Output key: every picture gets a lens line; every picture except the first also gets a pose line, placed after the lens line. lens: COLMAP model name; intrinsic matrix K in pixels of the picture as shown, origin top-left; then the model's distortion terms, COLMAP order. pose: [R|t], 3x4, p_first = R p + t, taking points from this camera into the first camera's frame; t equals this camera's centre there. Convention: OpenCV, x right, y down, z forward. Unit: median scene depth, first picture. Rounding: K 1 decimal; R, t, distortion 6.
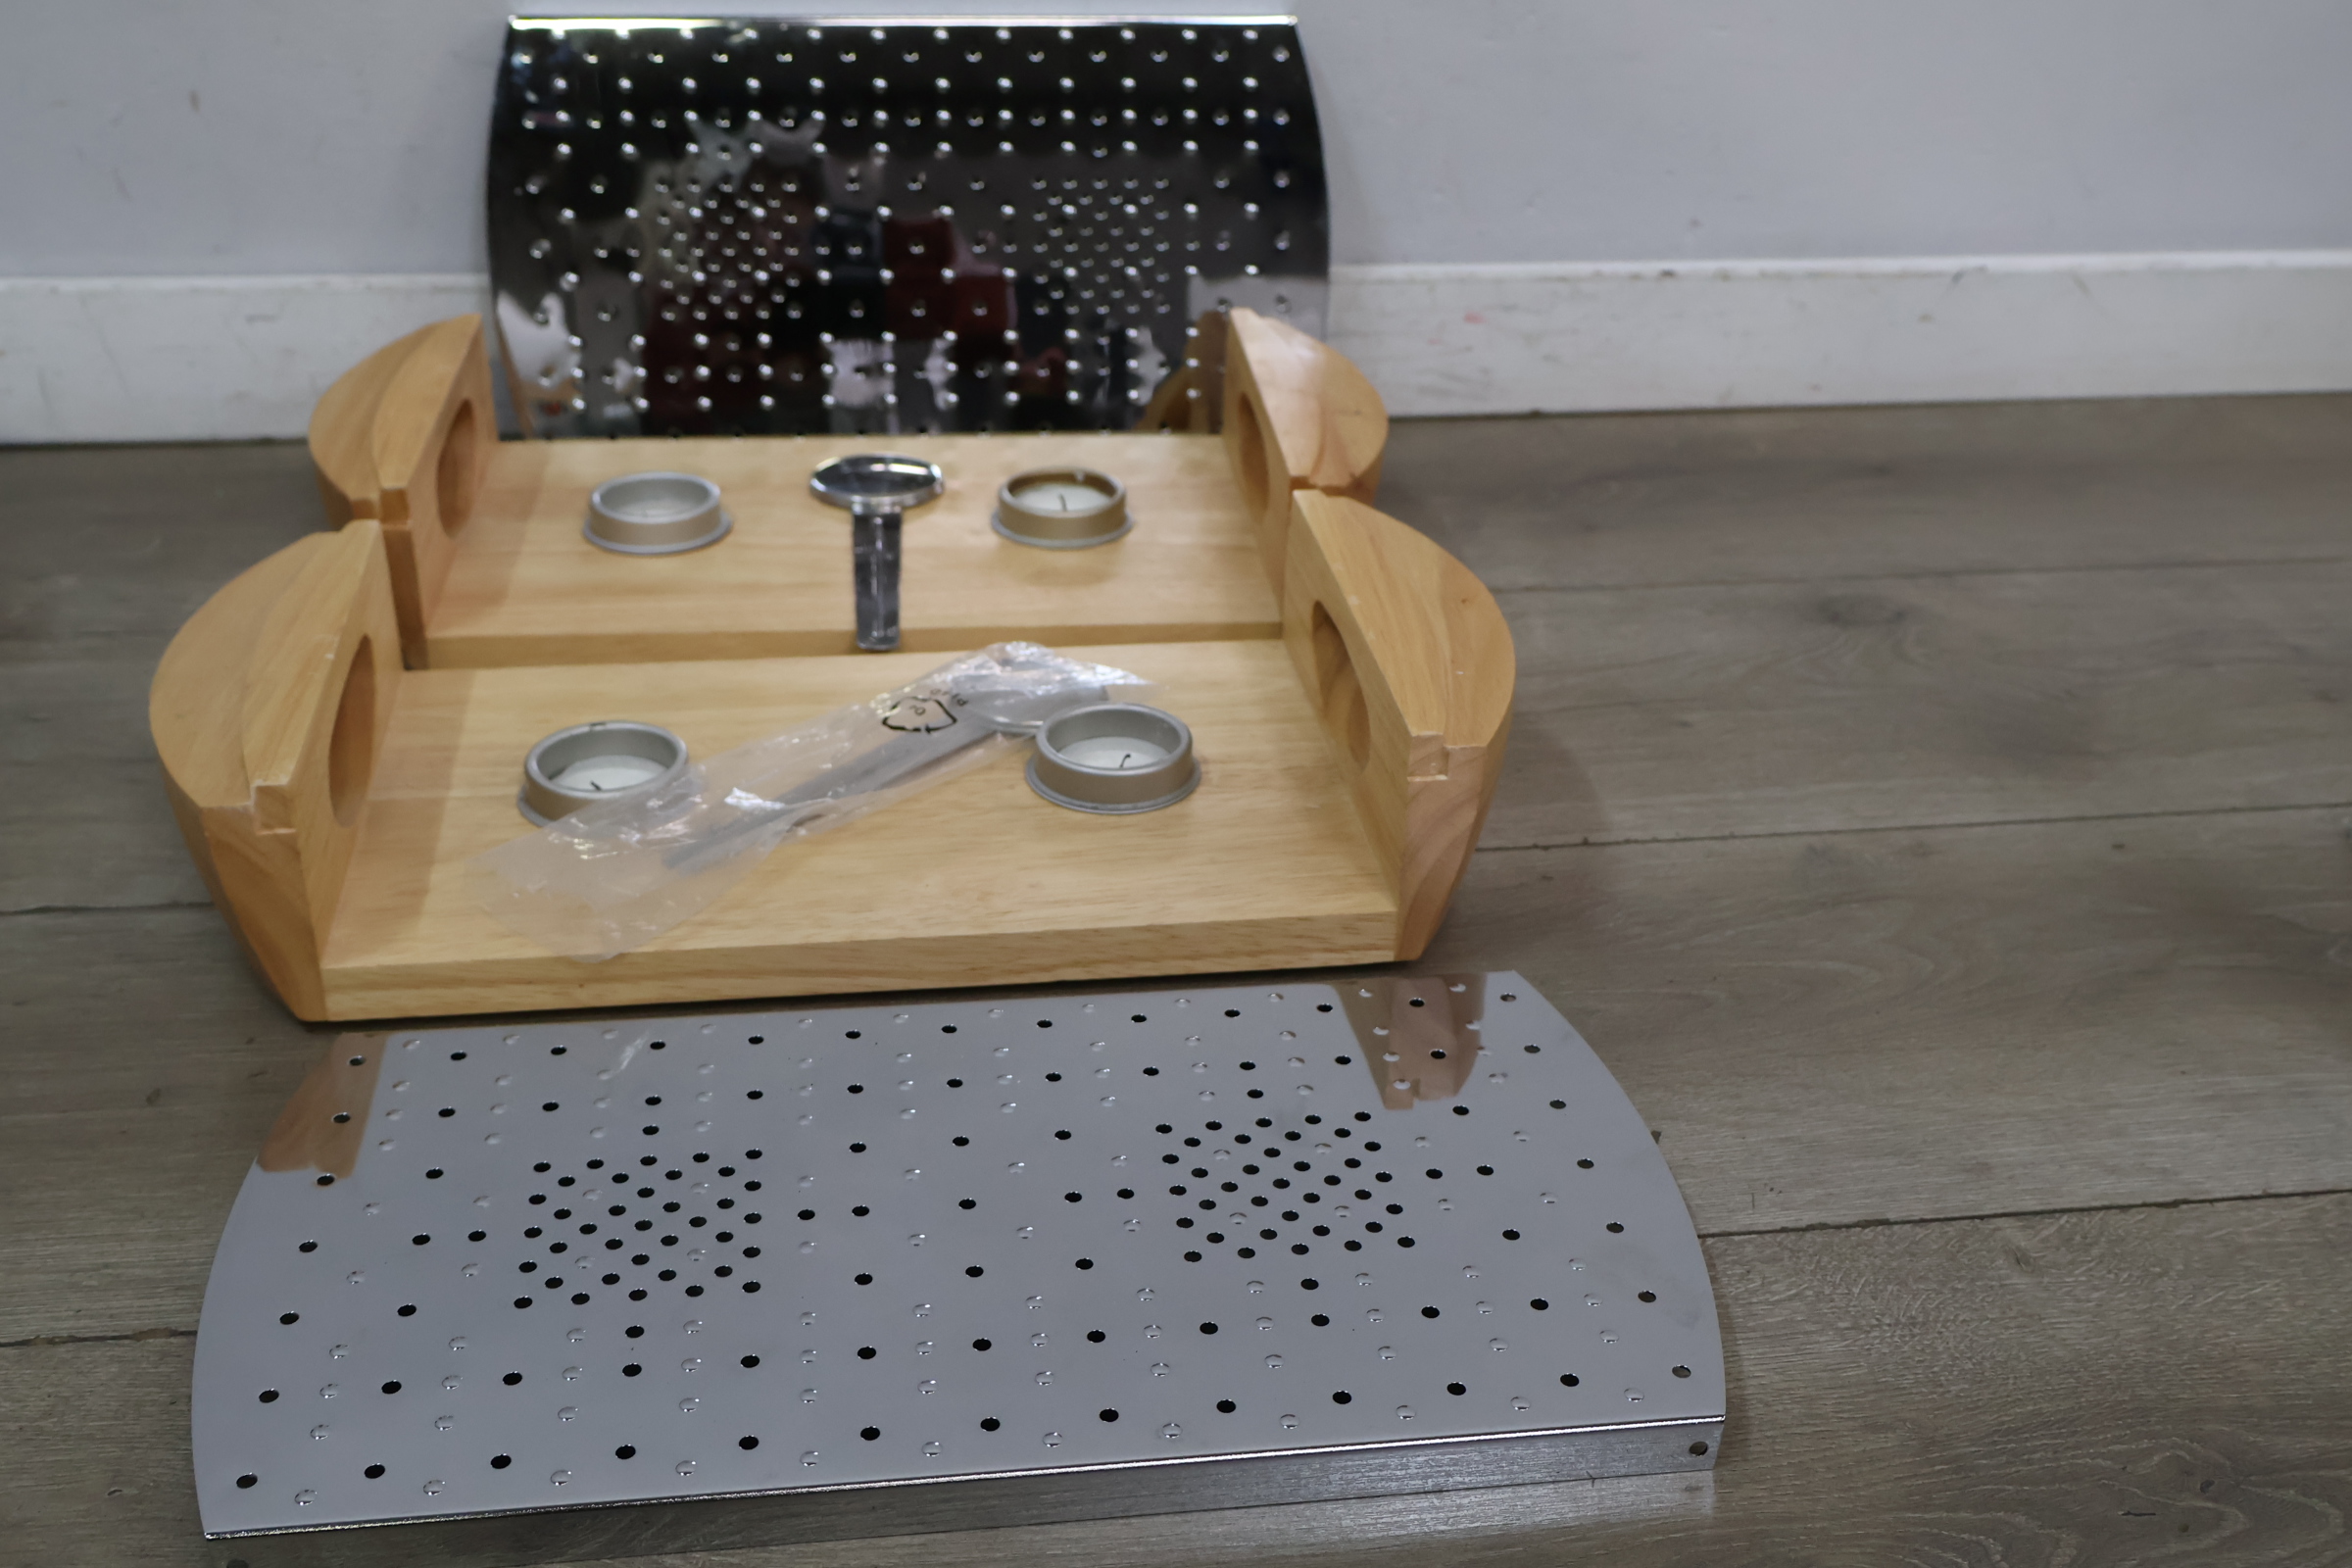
lens RADIAL K [[2553.5, 0, 1165.0], [0, 2553.5, 774.3], [0, 0, 1]] dist [0.009229, 0.000000]
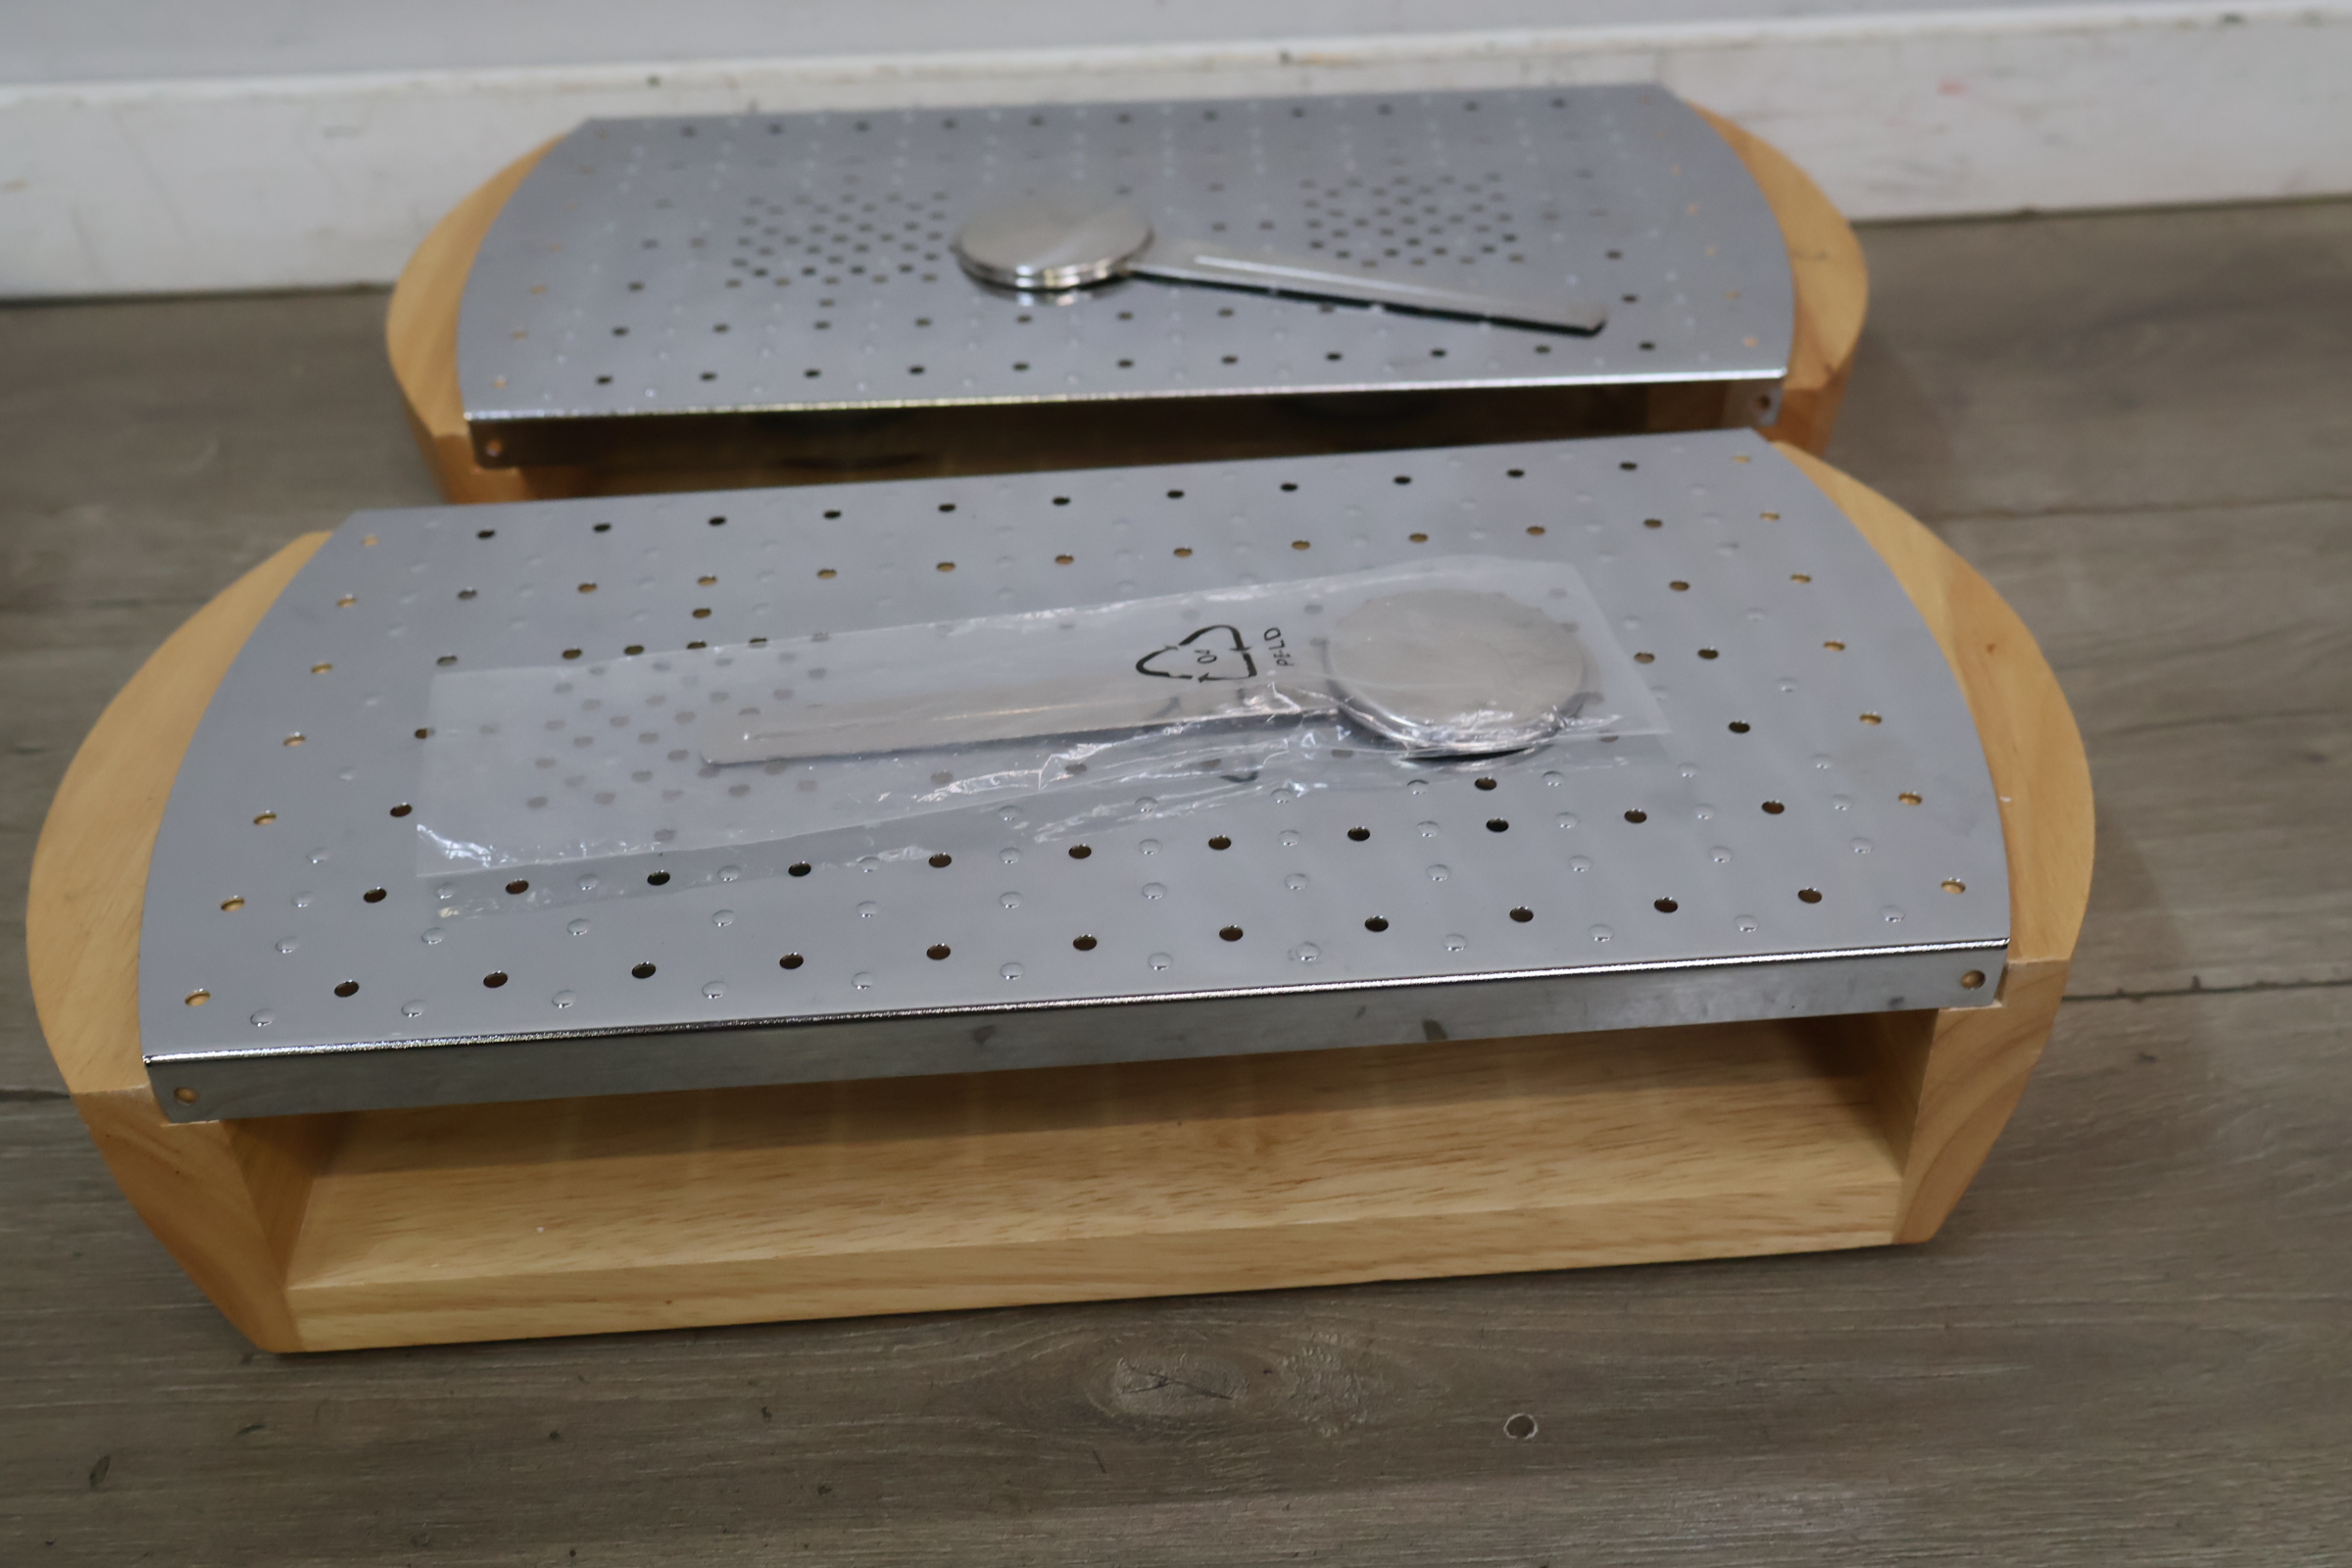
lens RADIAL K [[2553.5, 0, 1163.7], [0, 2553.5, 772.1], [0, 0, 1]] dist [0.009229, 0.000000]
pose [[0.994749, 0.008256, -0.102015, -0.030325], [0.006635, 0.989442, 0.144780, -0.103656], [0.102134, -0.144696, 0.984191, 0.257492]]
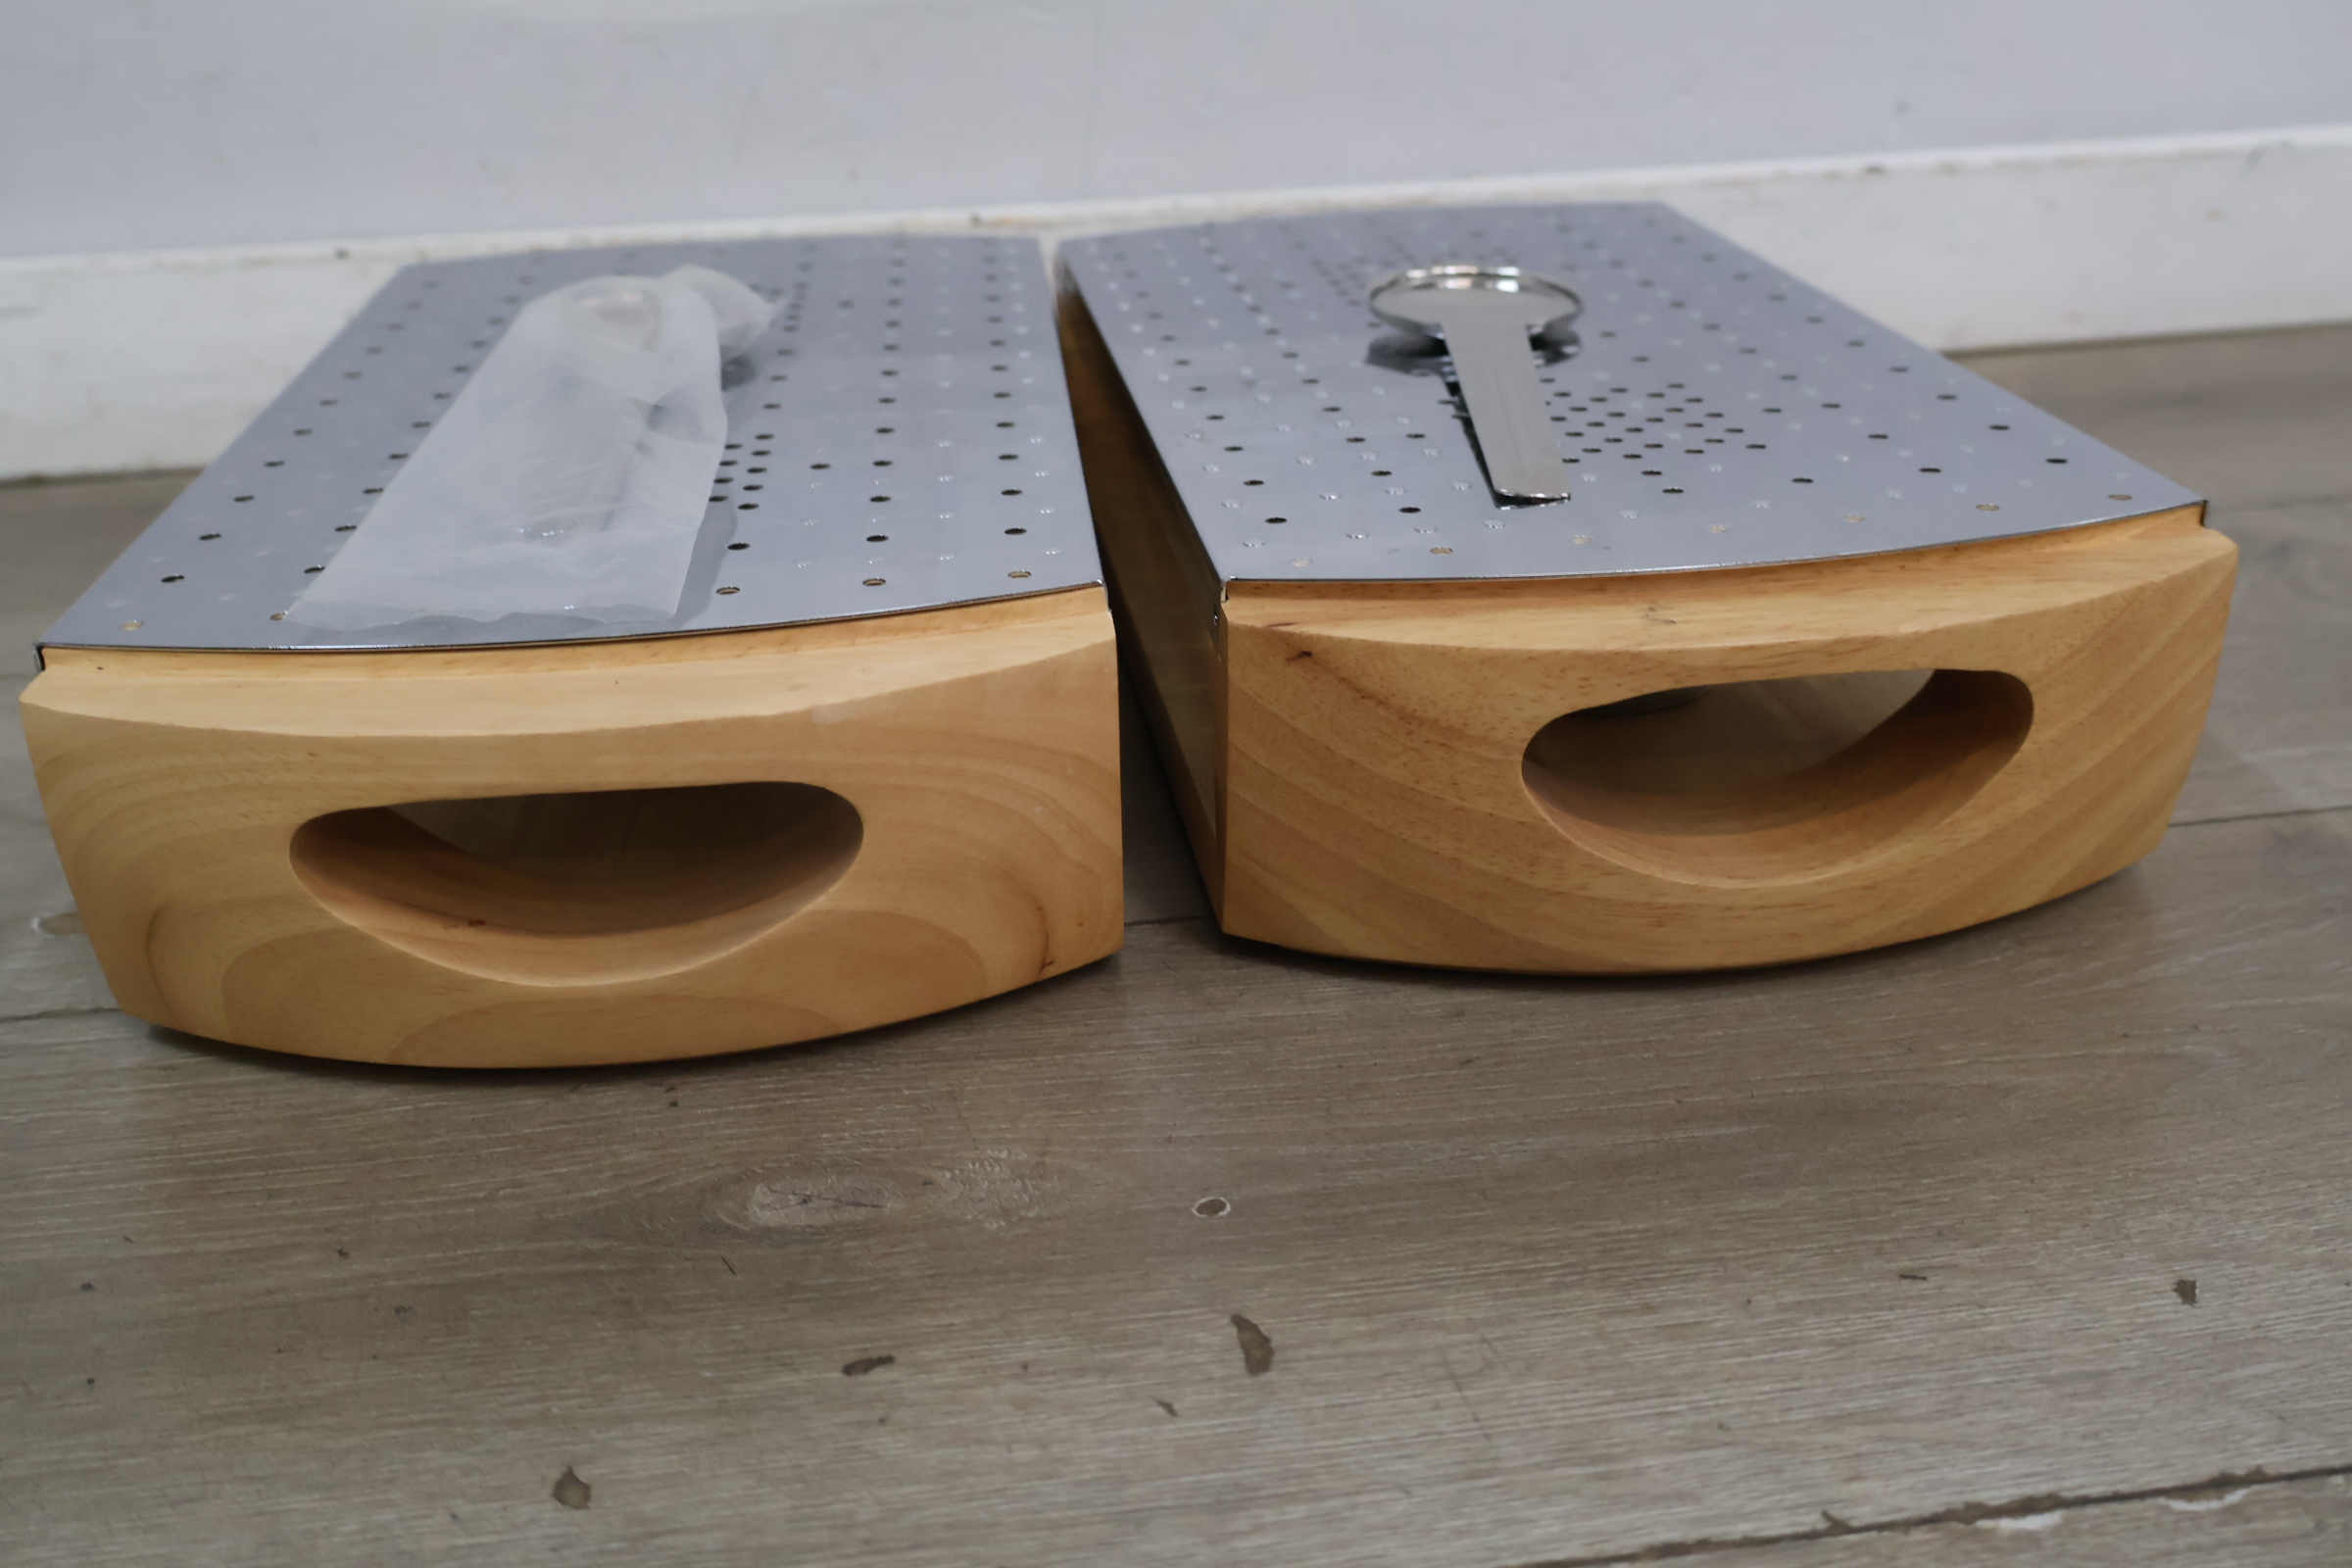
lens RADIAL K [[2553.5, 0, 1165.0], [0, 2553.5, 768.7], [0, 0, 1]] dist [0.009229, 0.000000]
pose [[0.998299, -0.054166, -0.021577, -0.007398], [0.051878, 0.994095, -0.095312, 0.047376], [0.026612, 0.094030, 0.995214, 0.288139]]
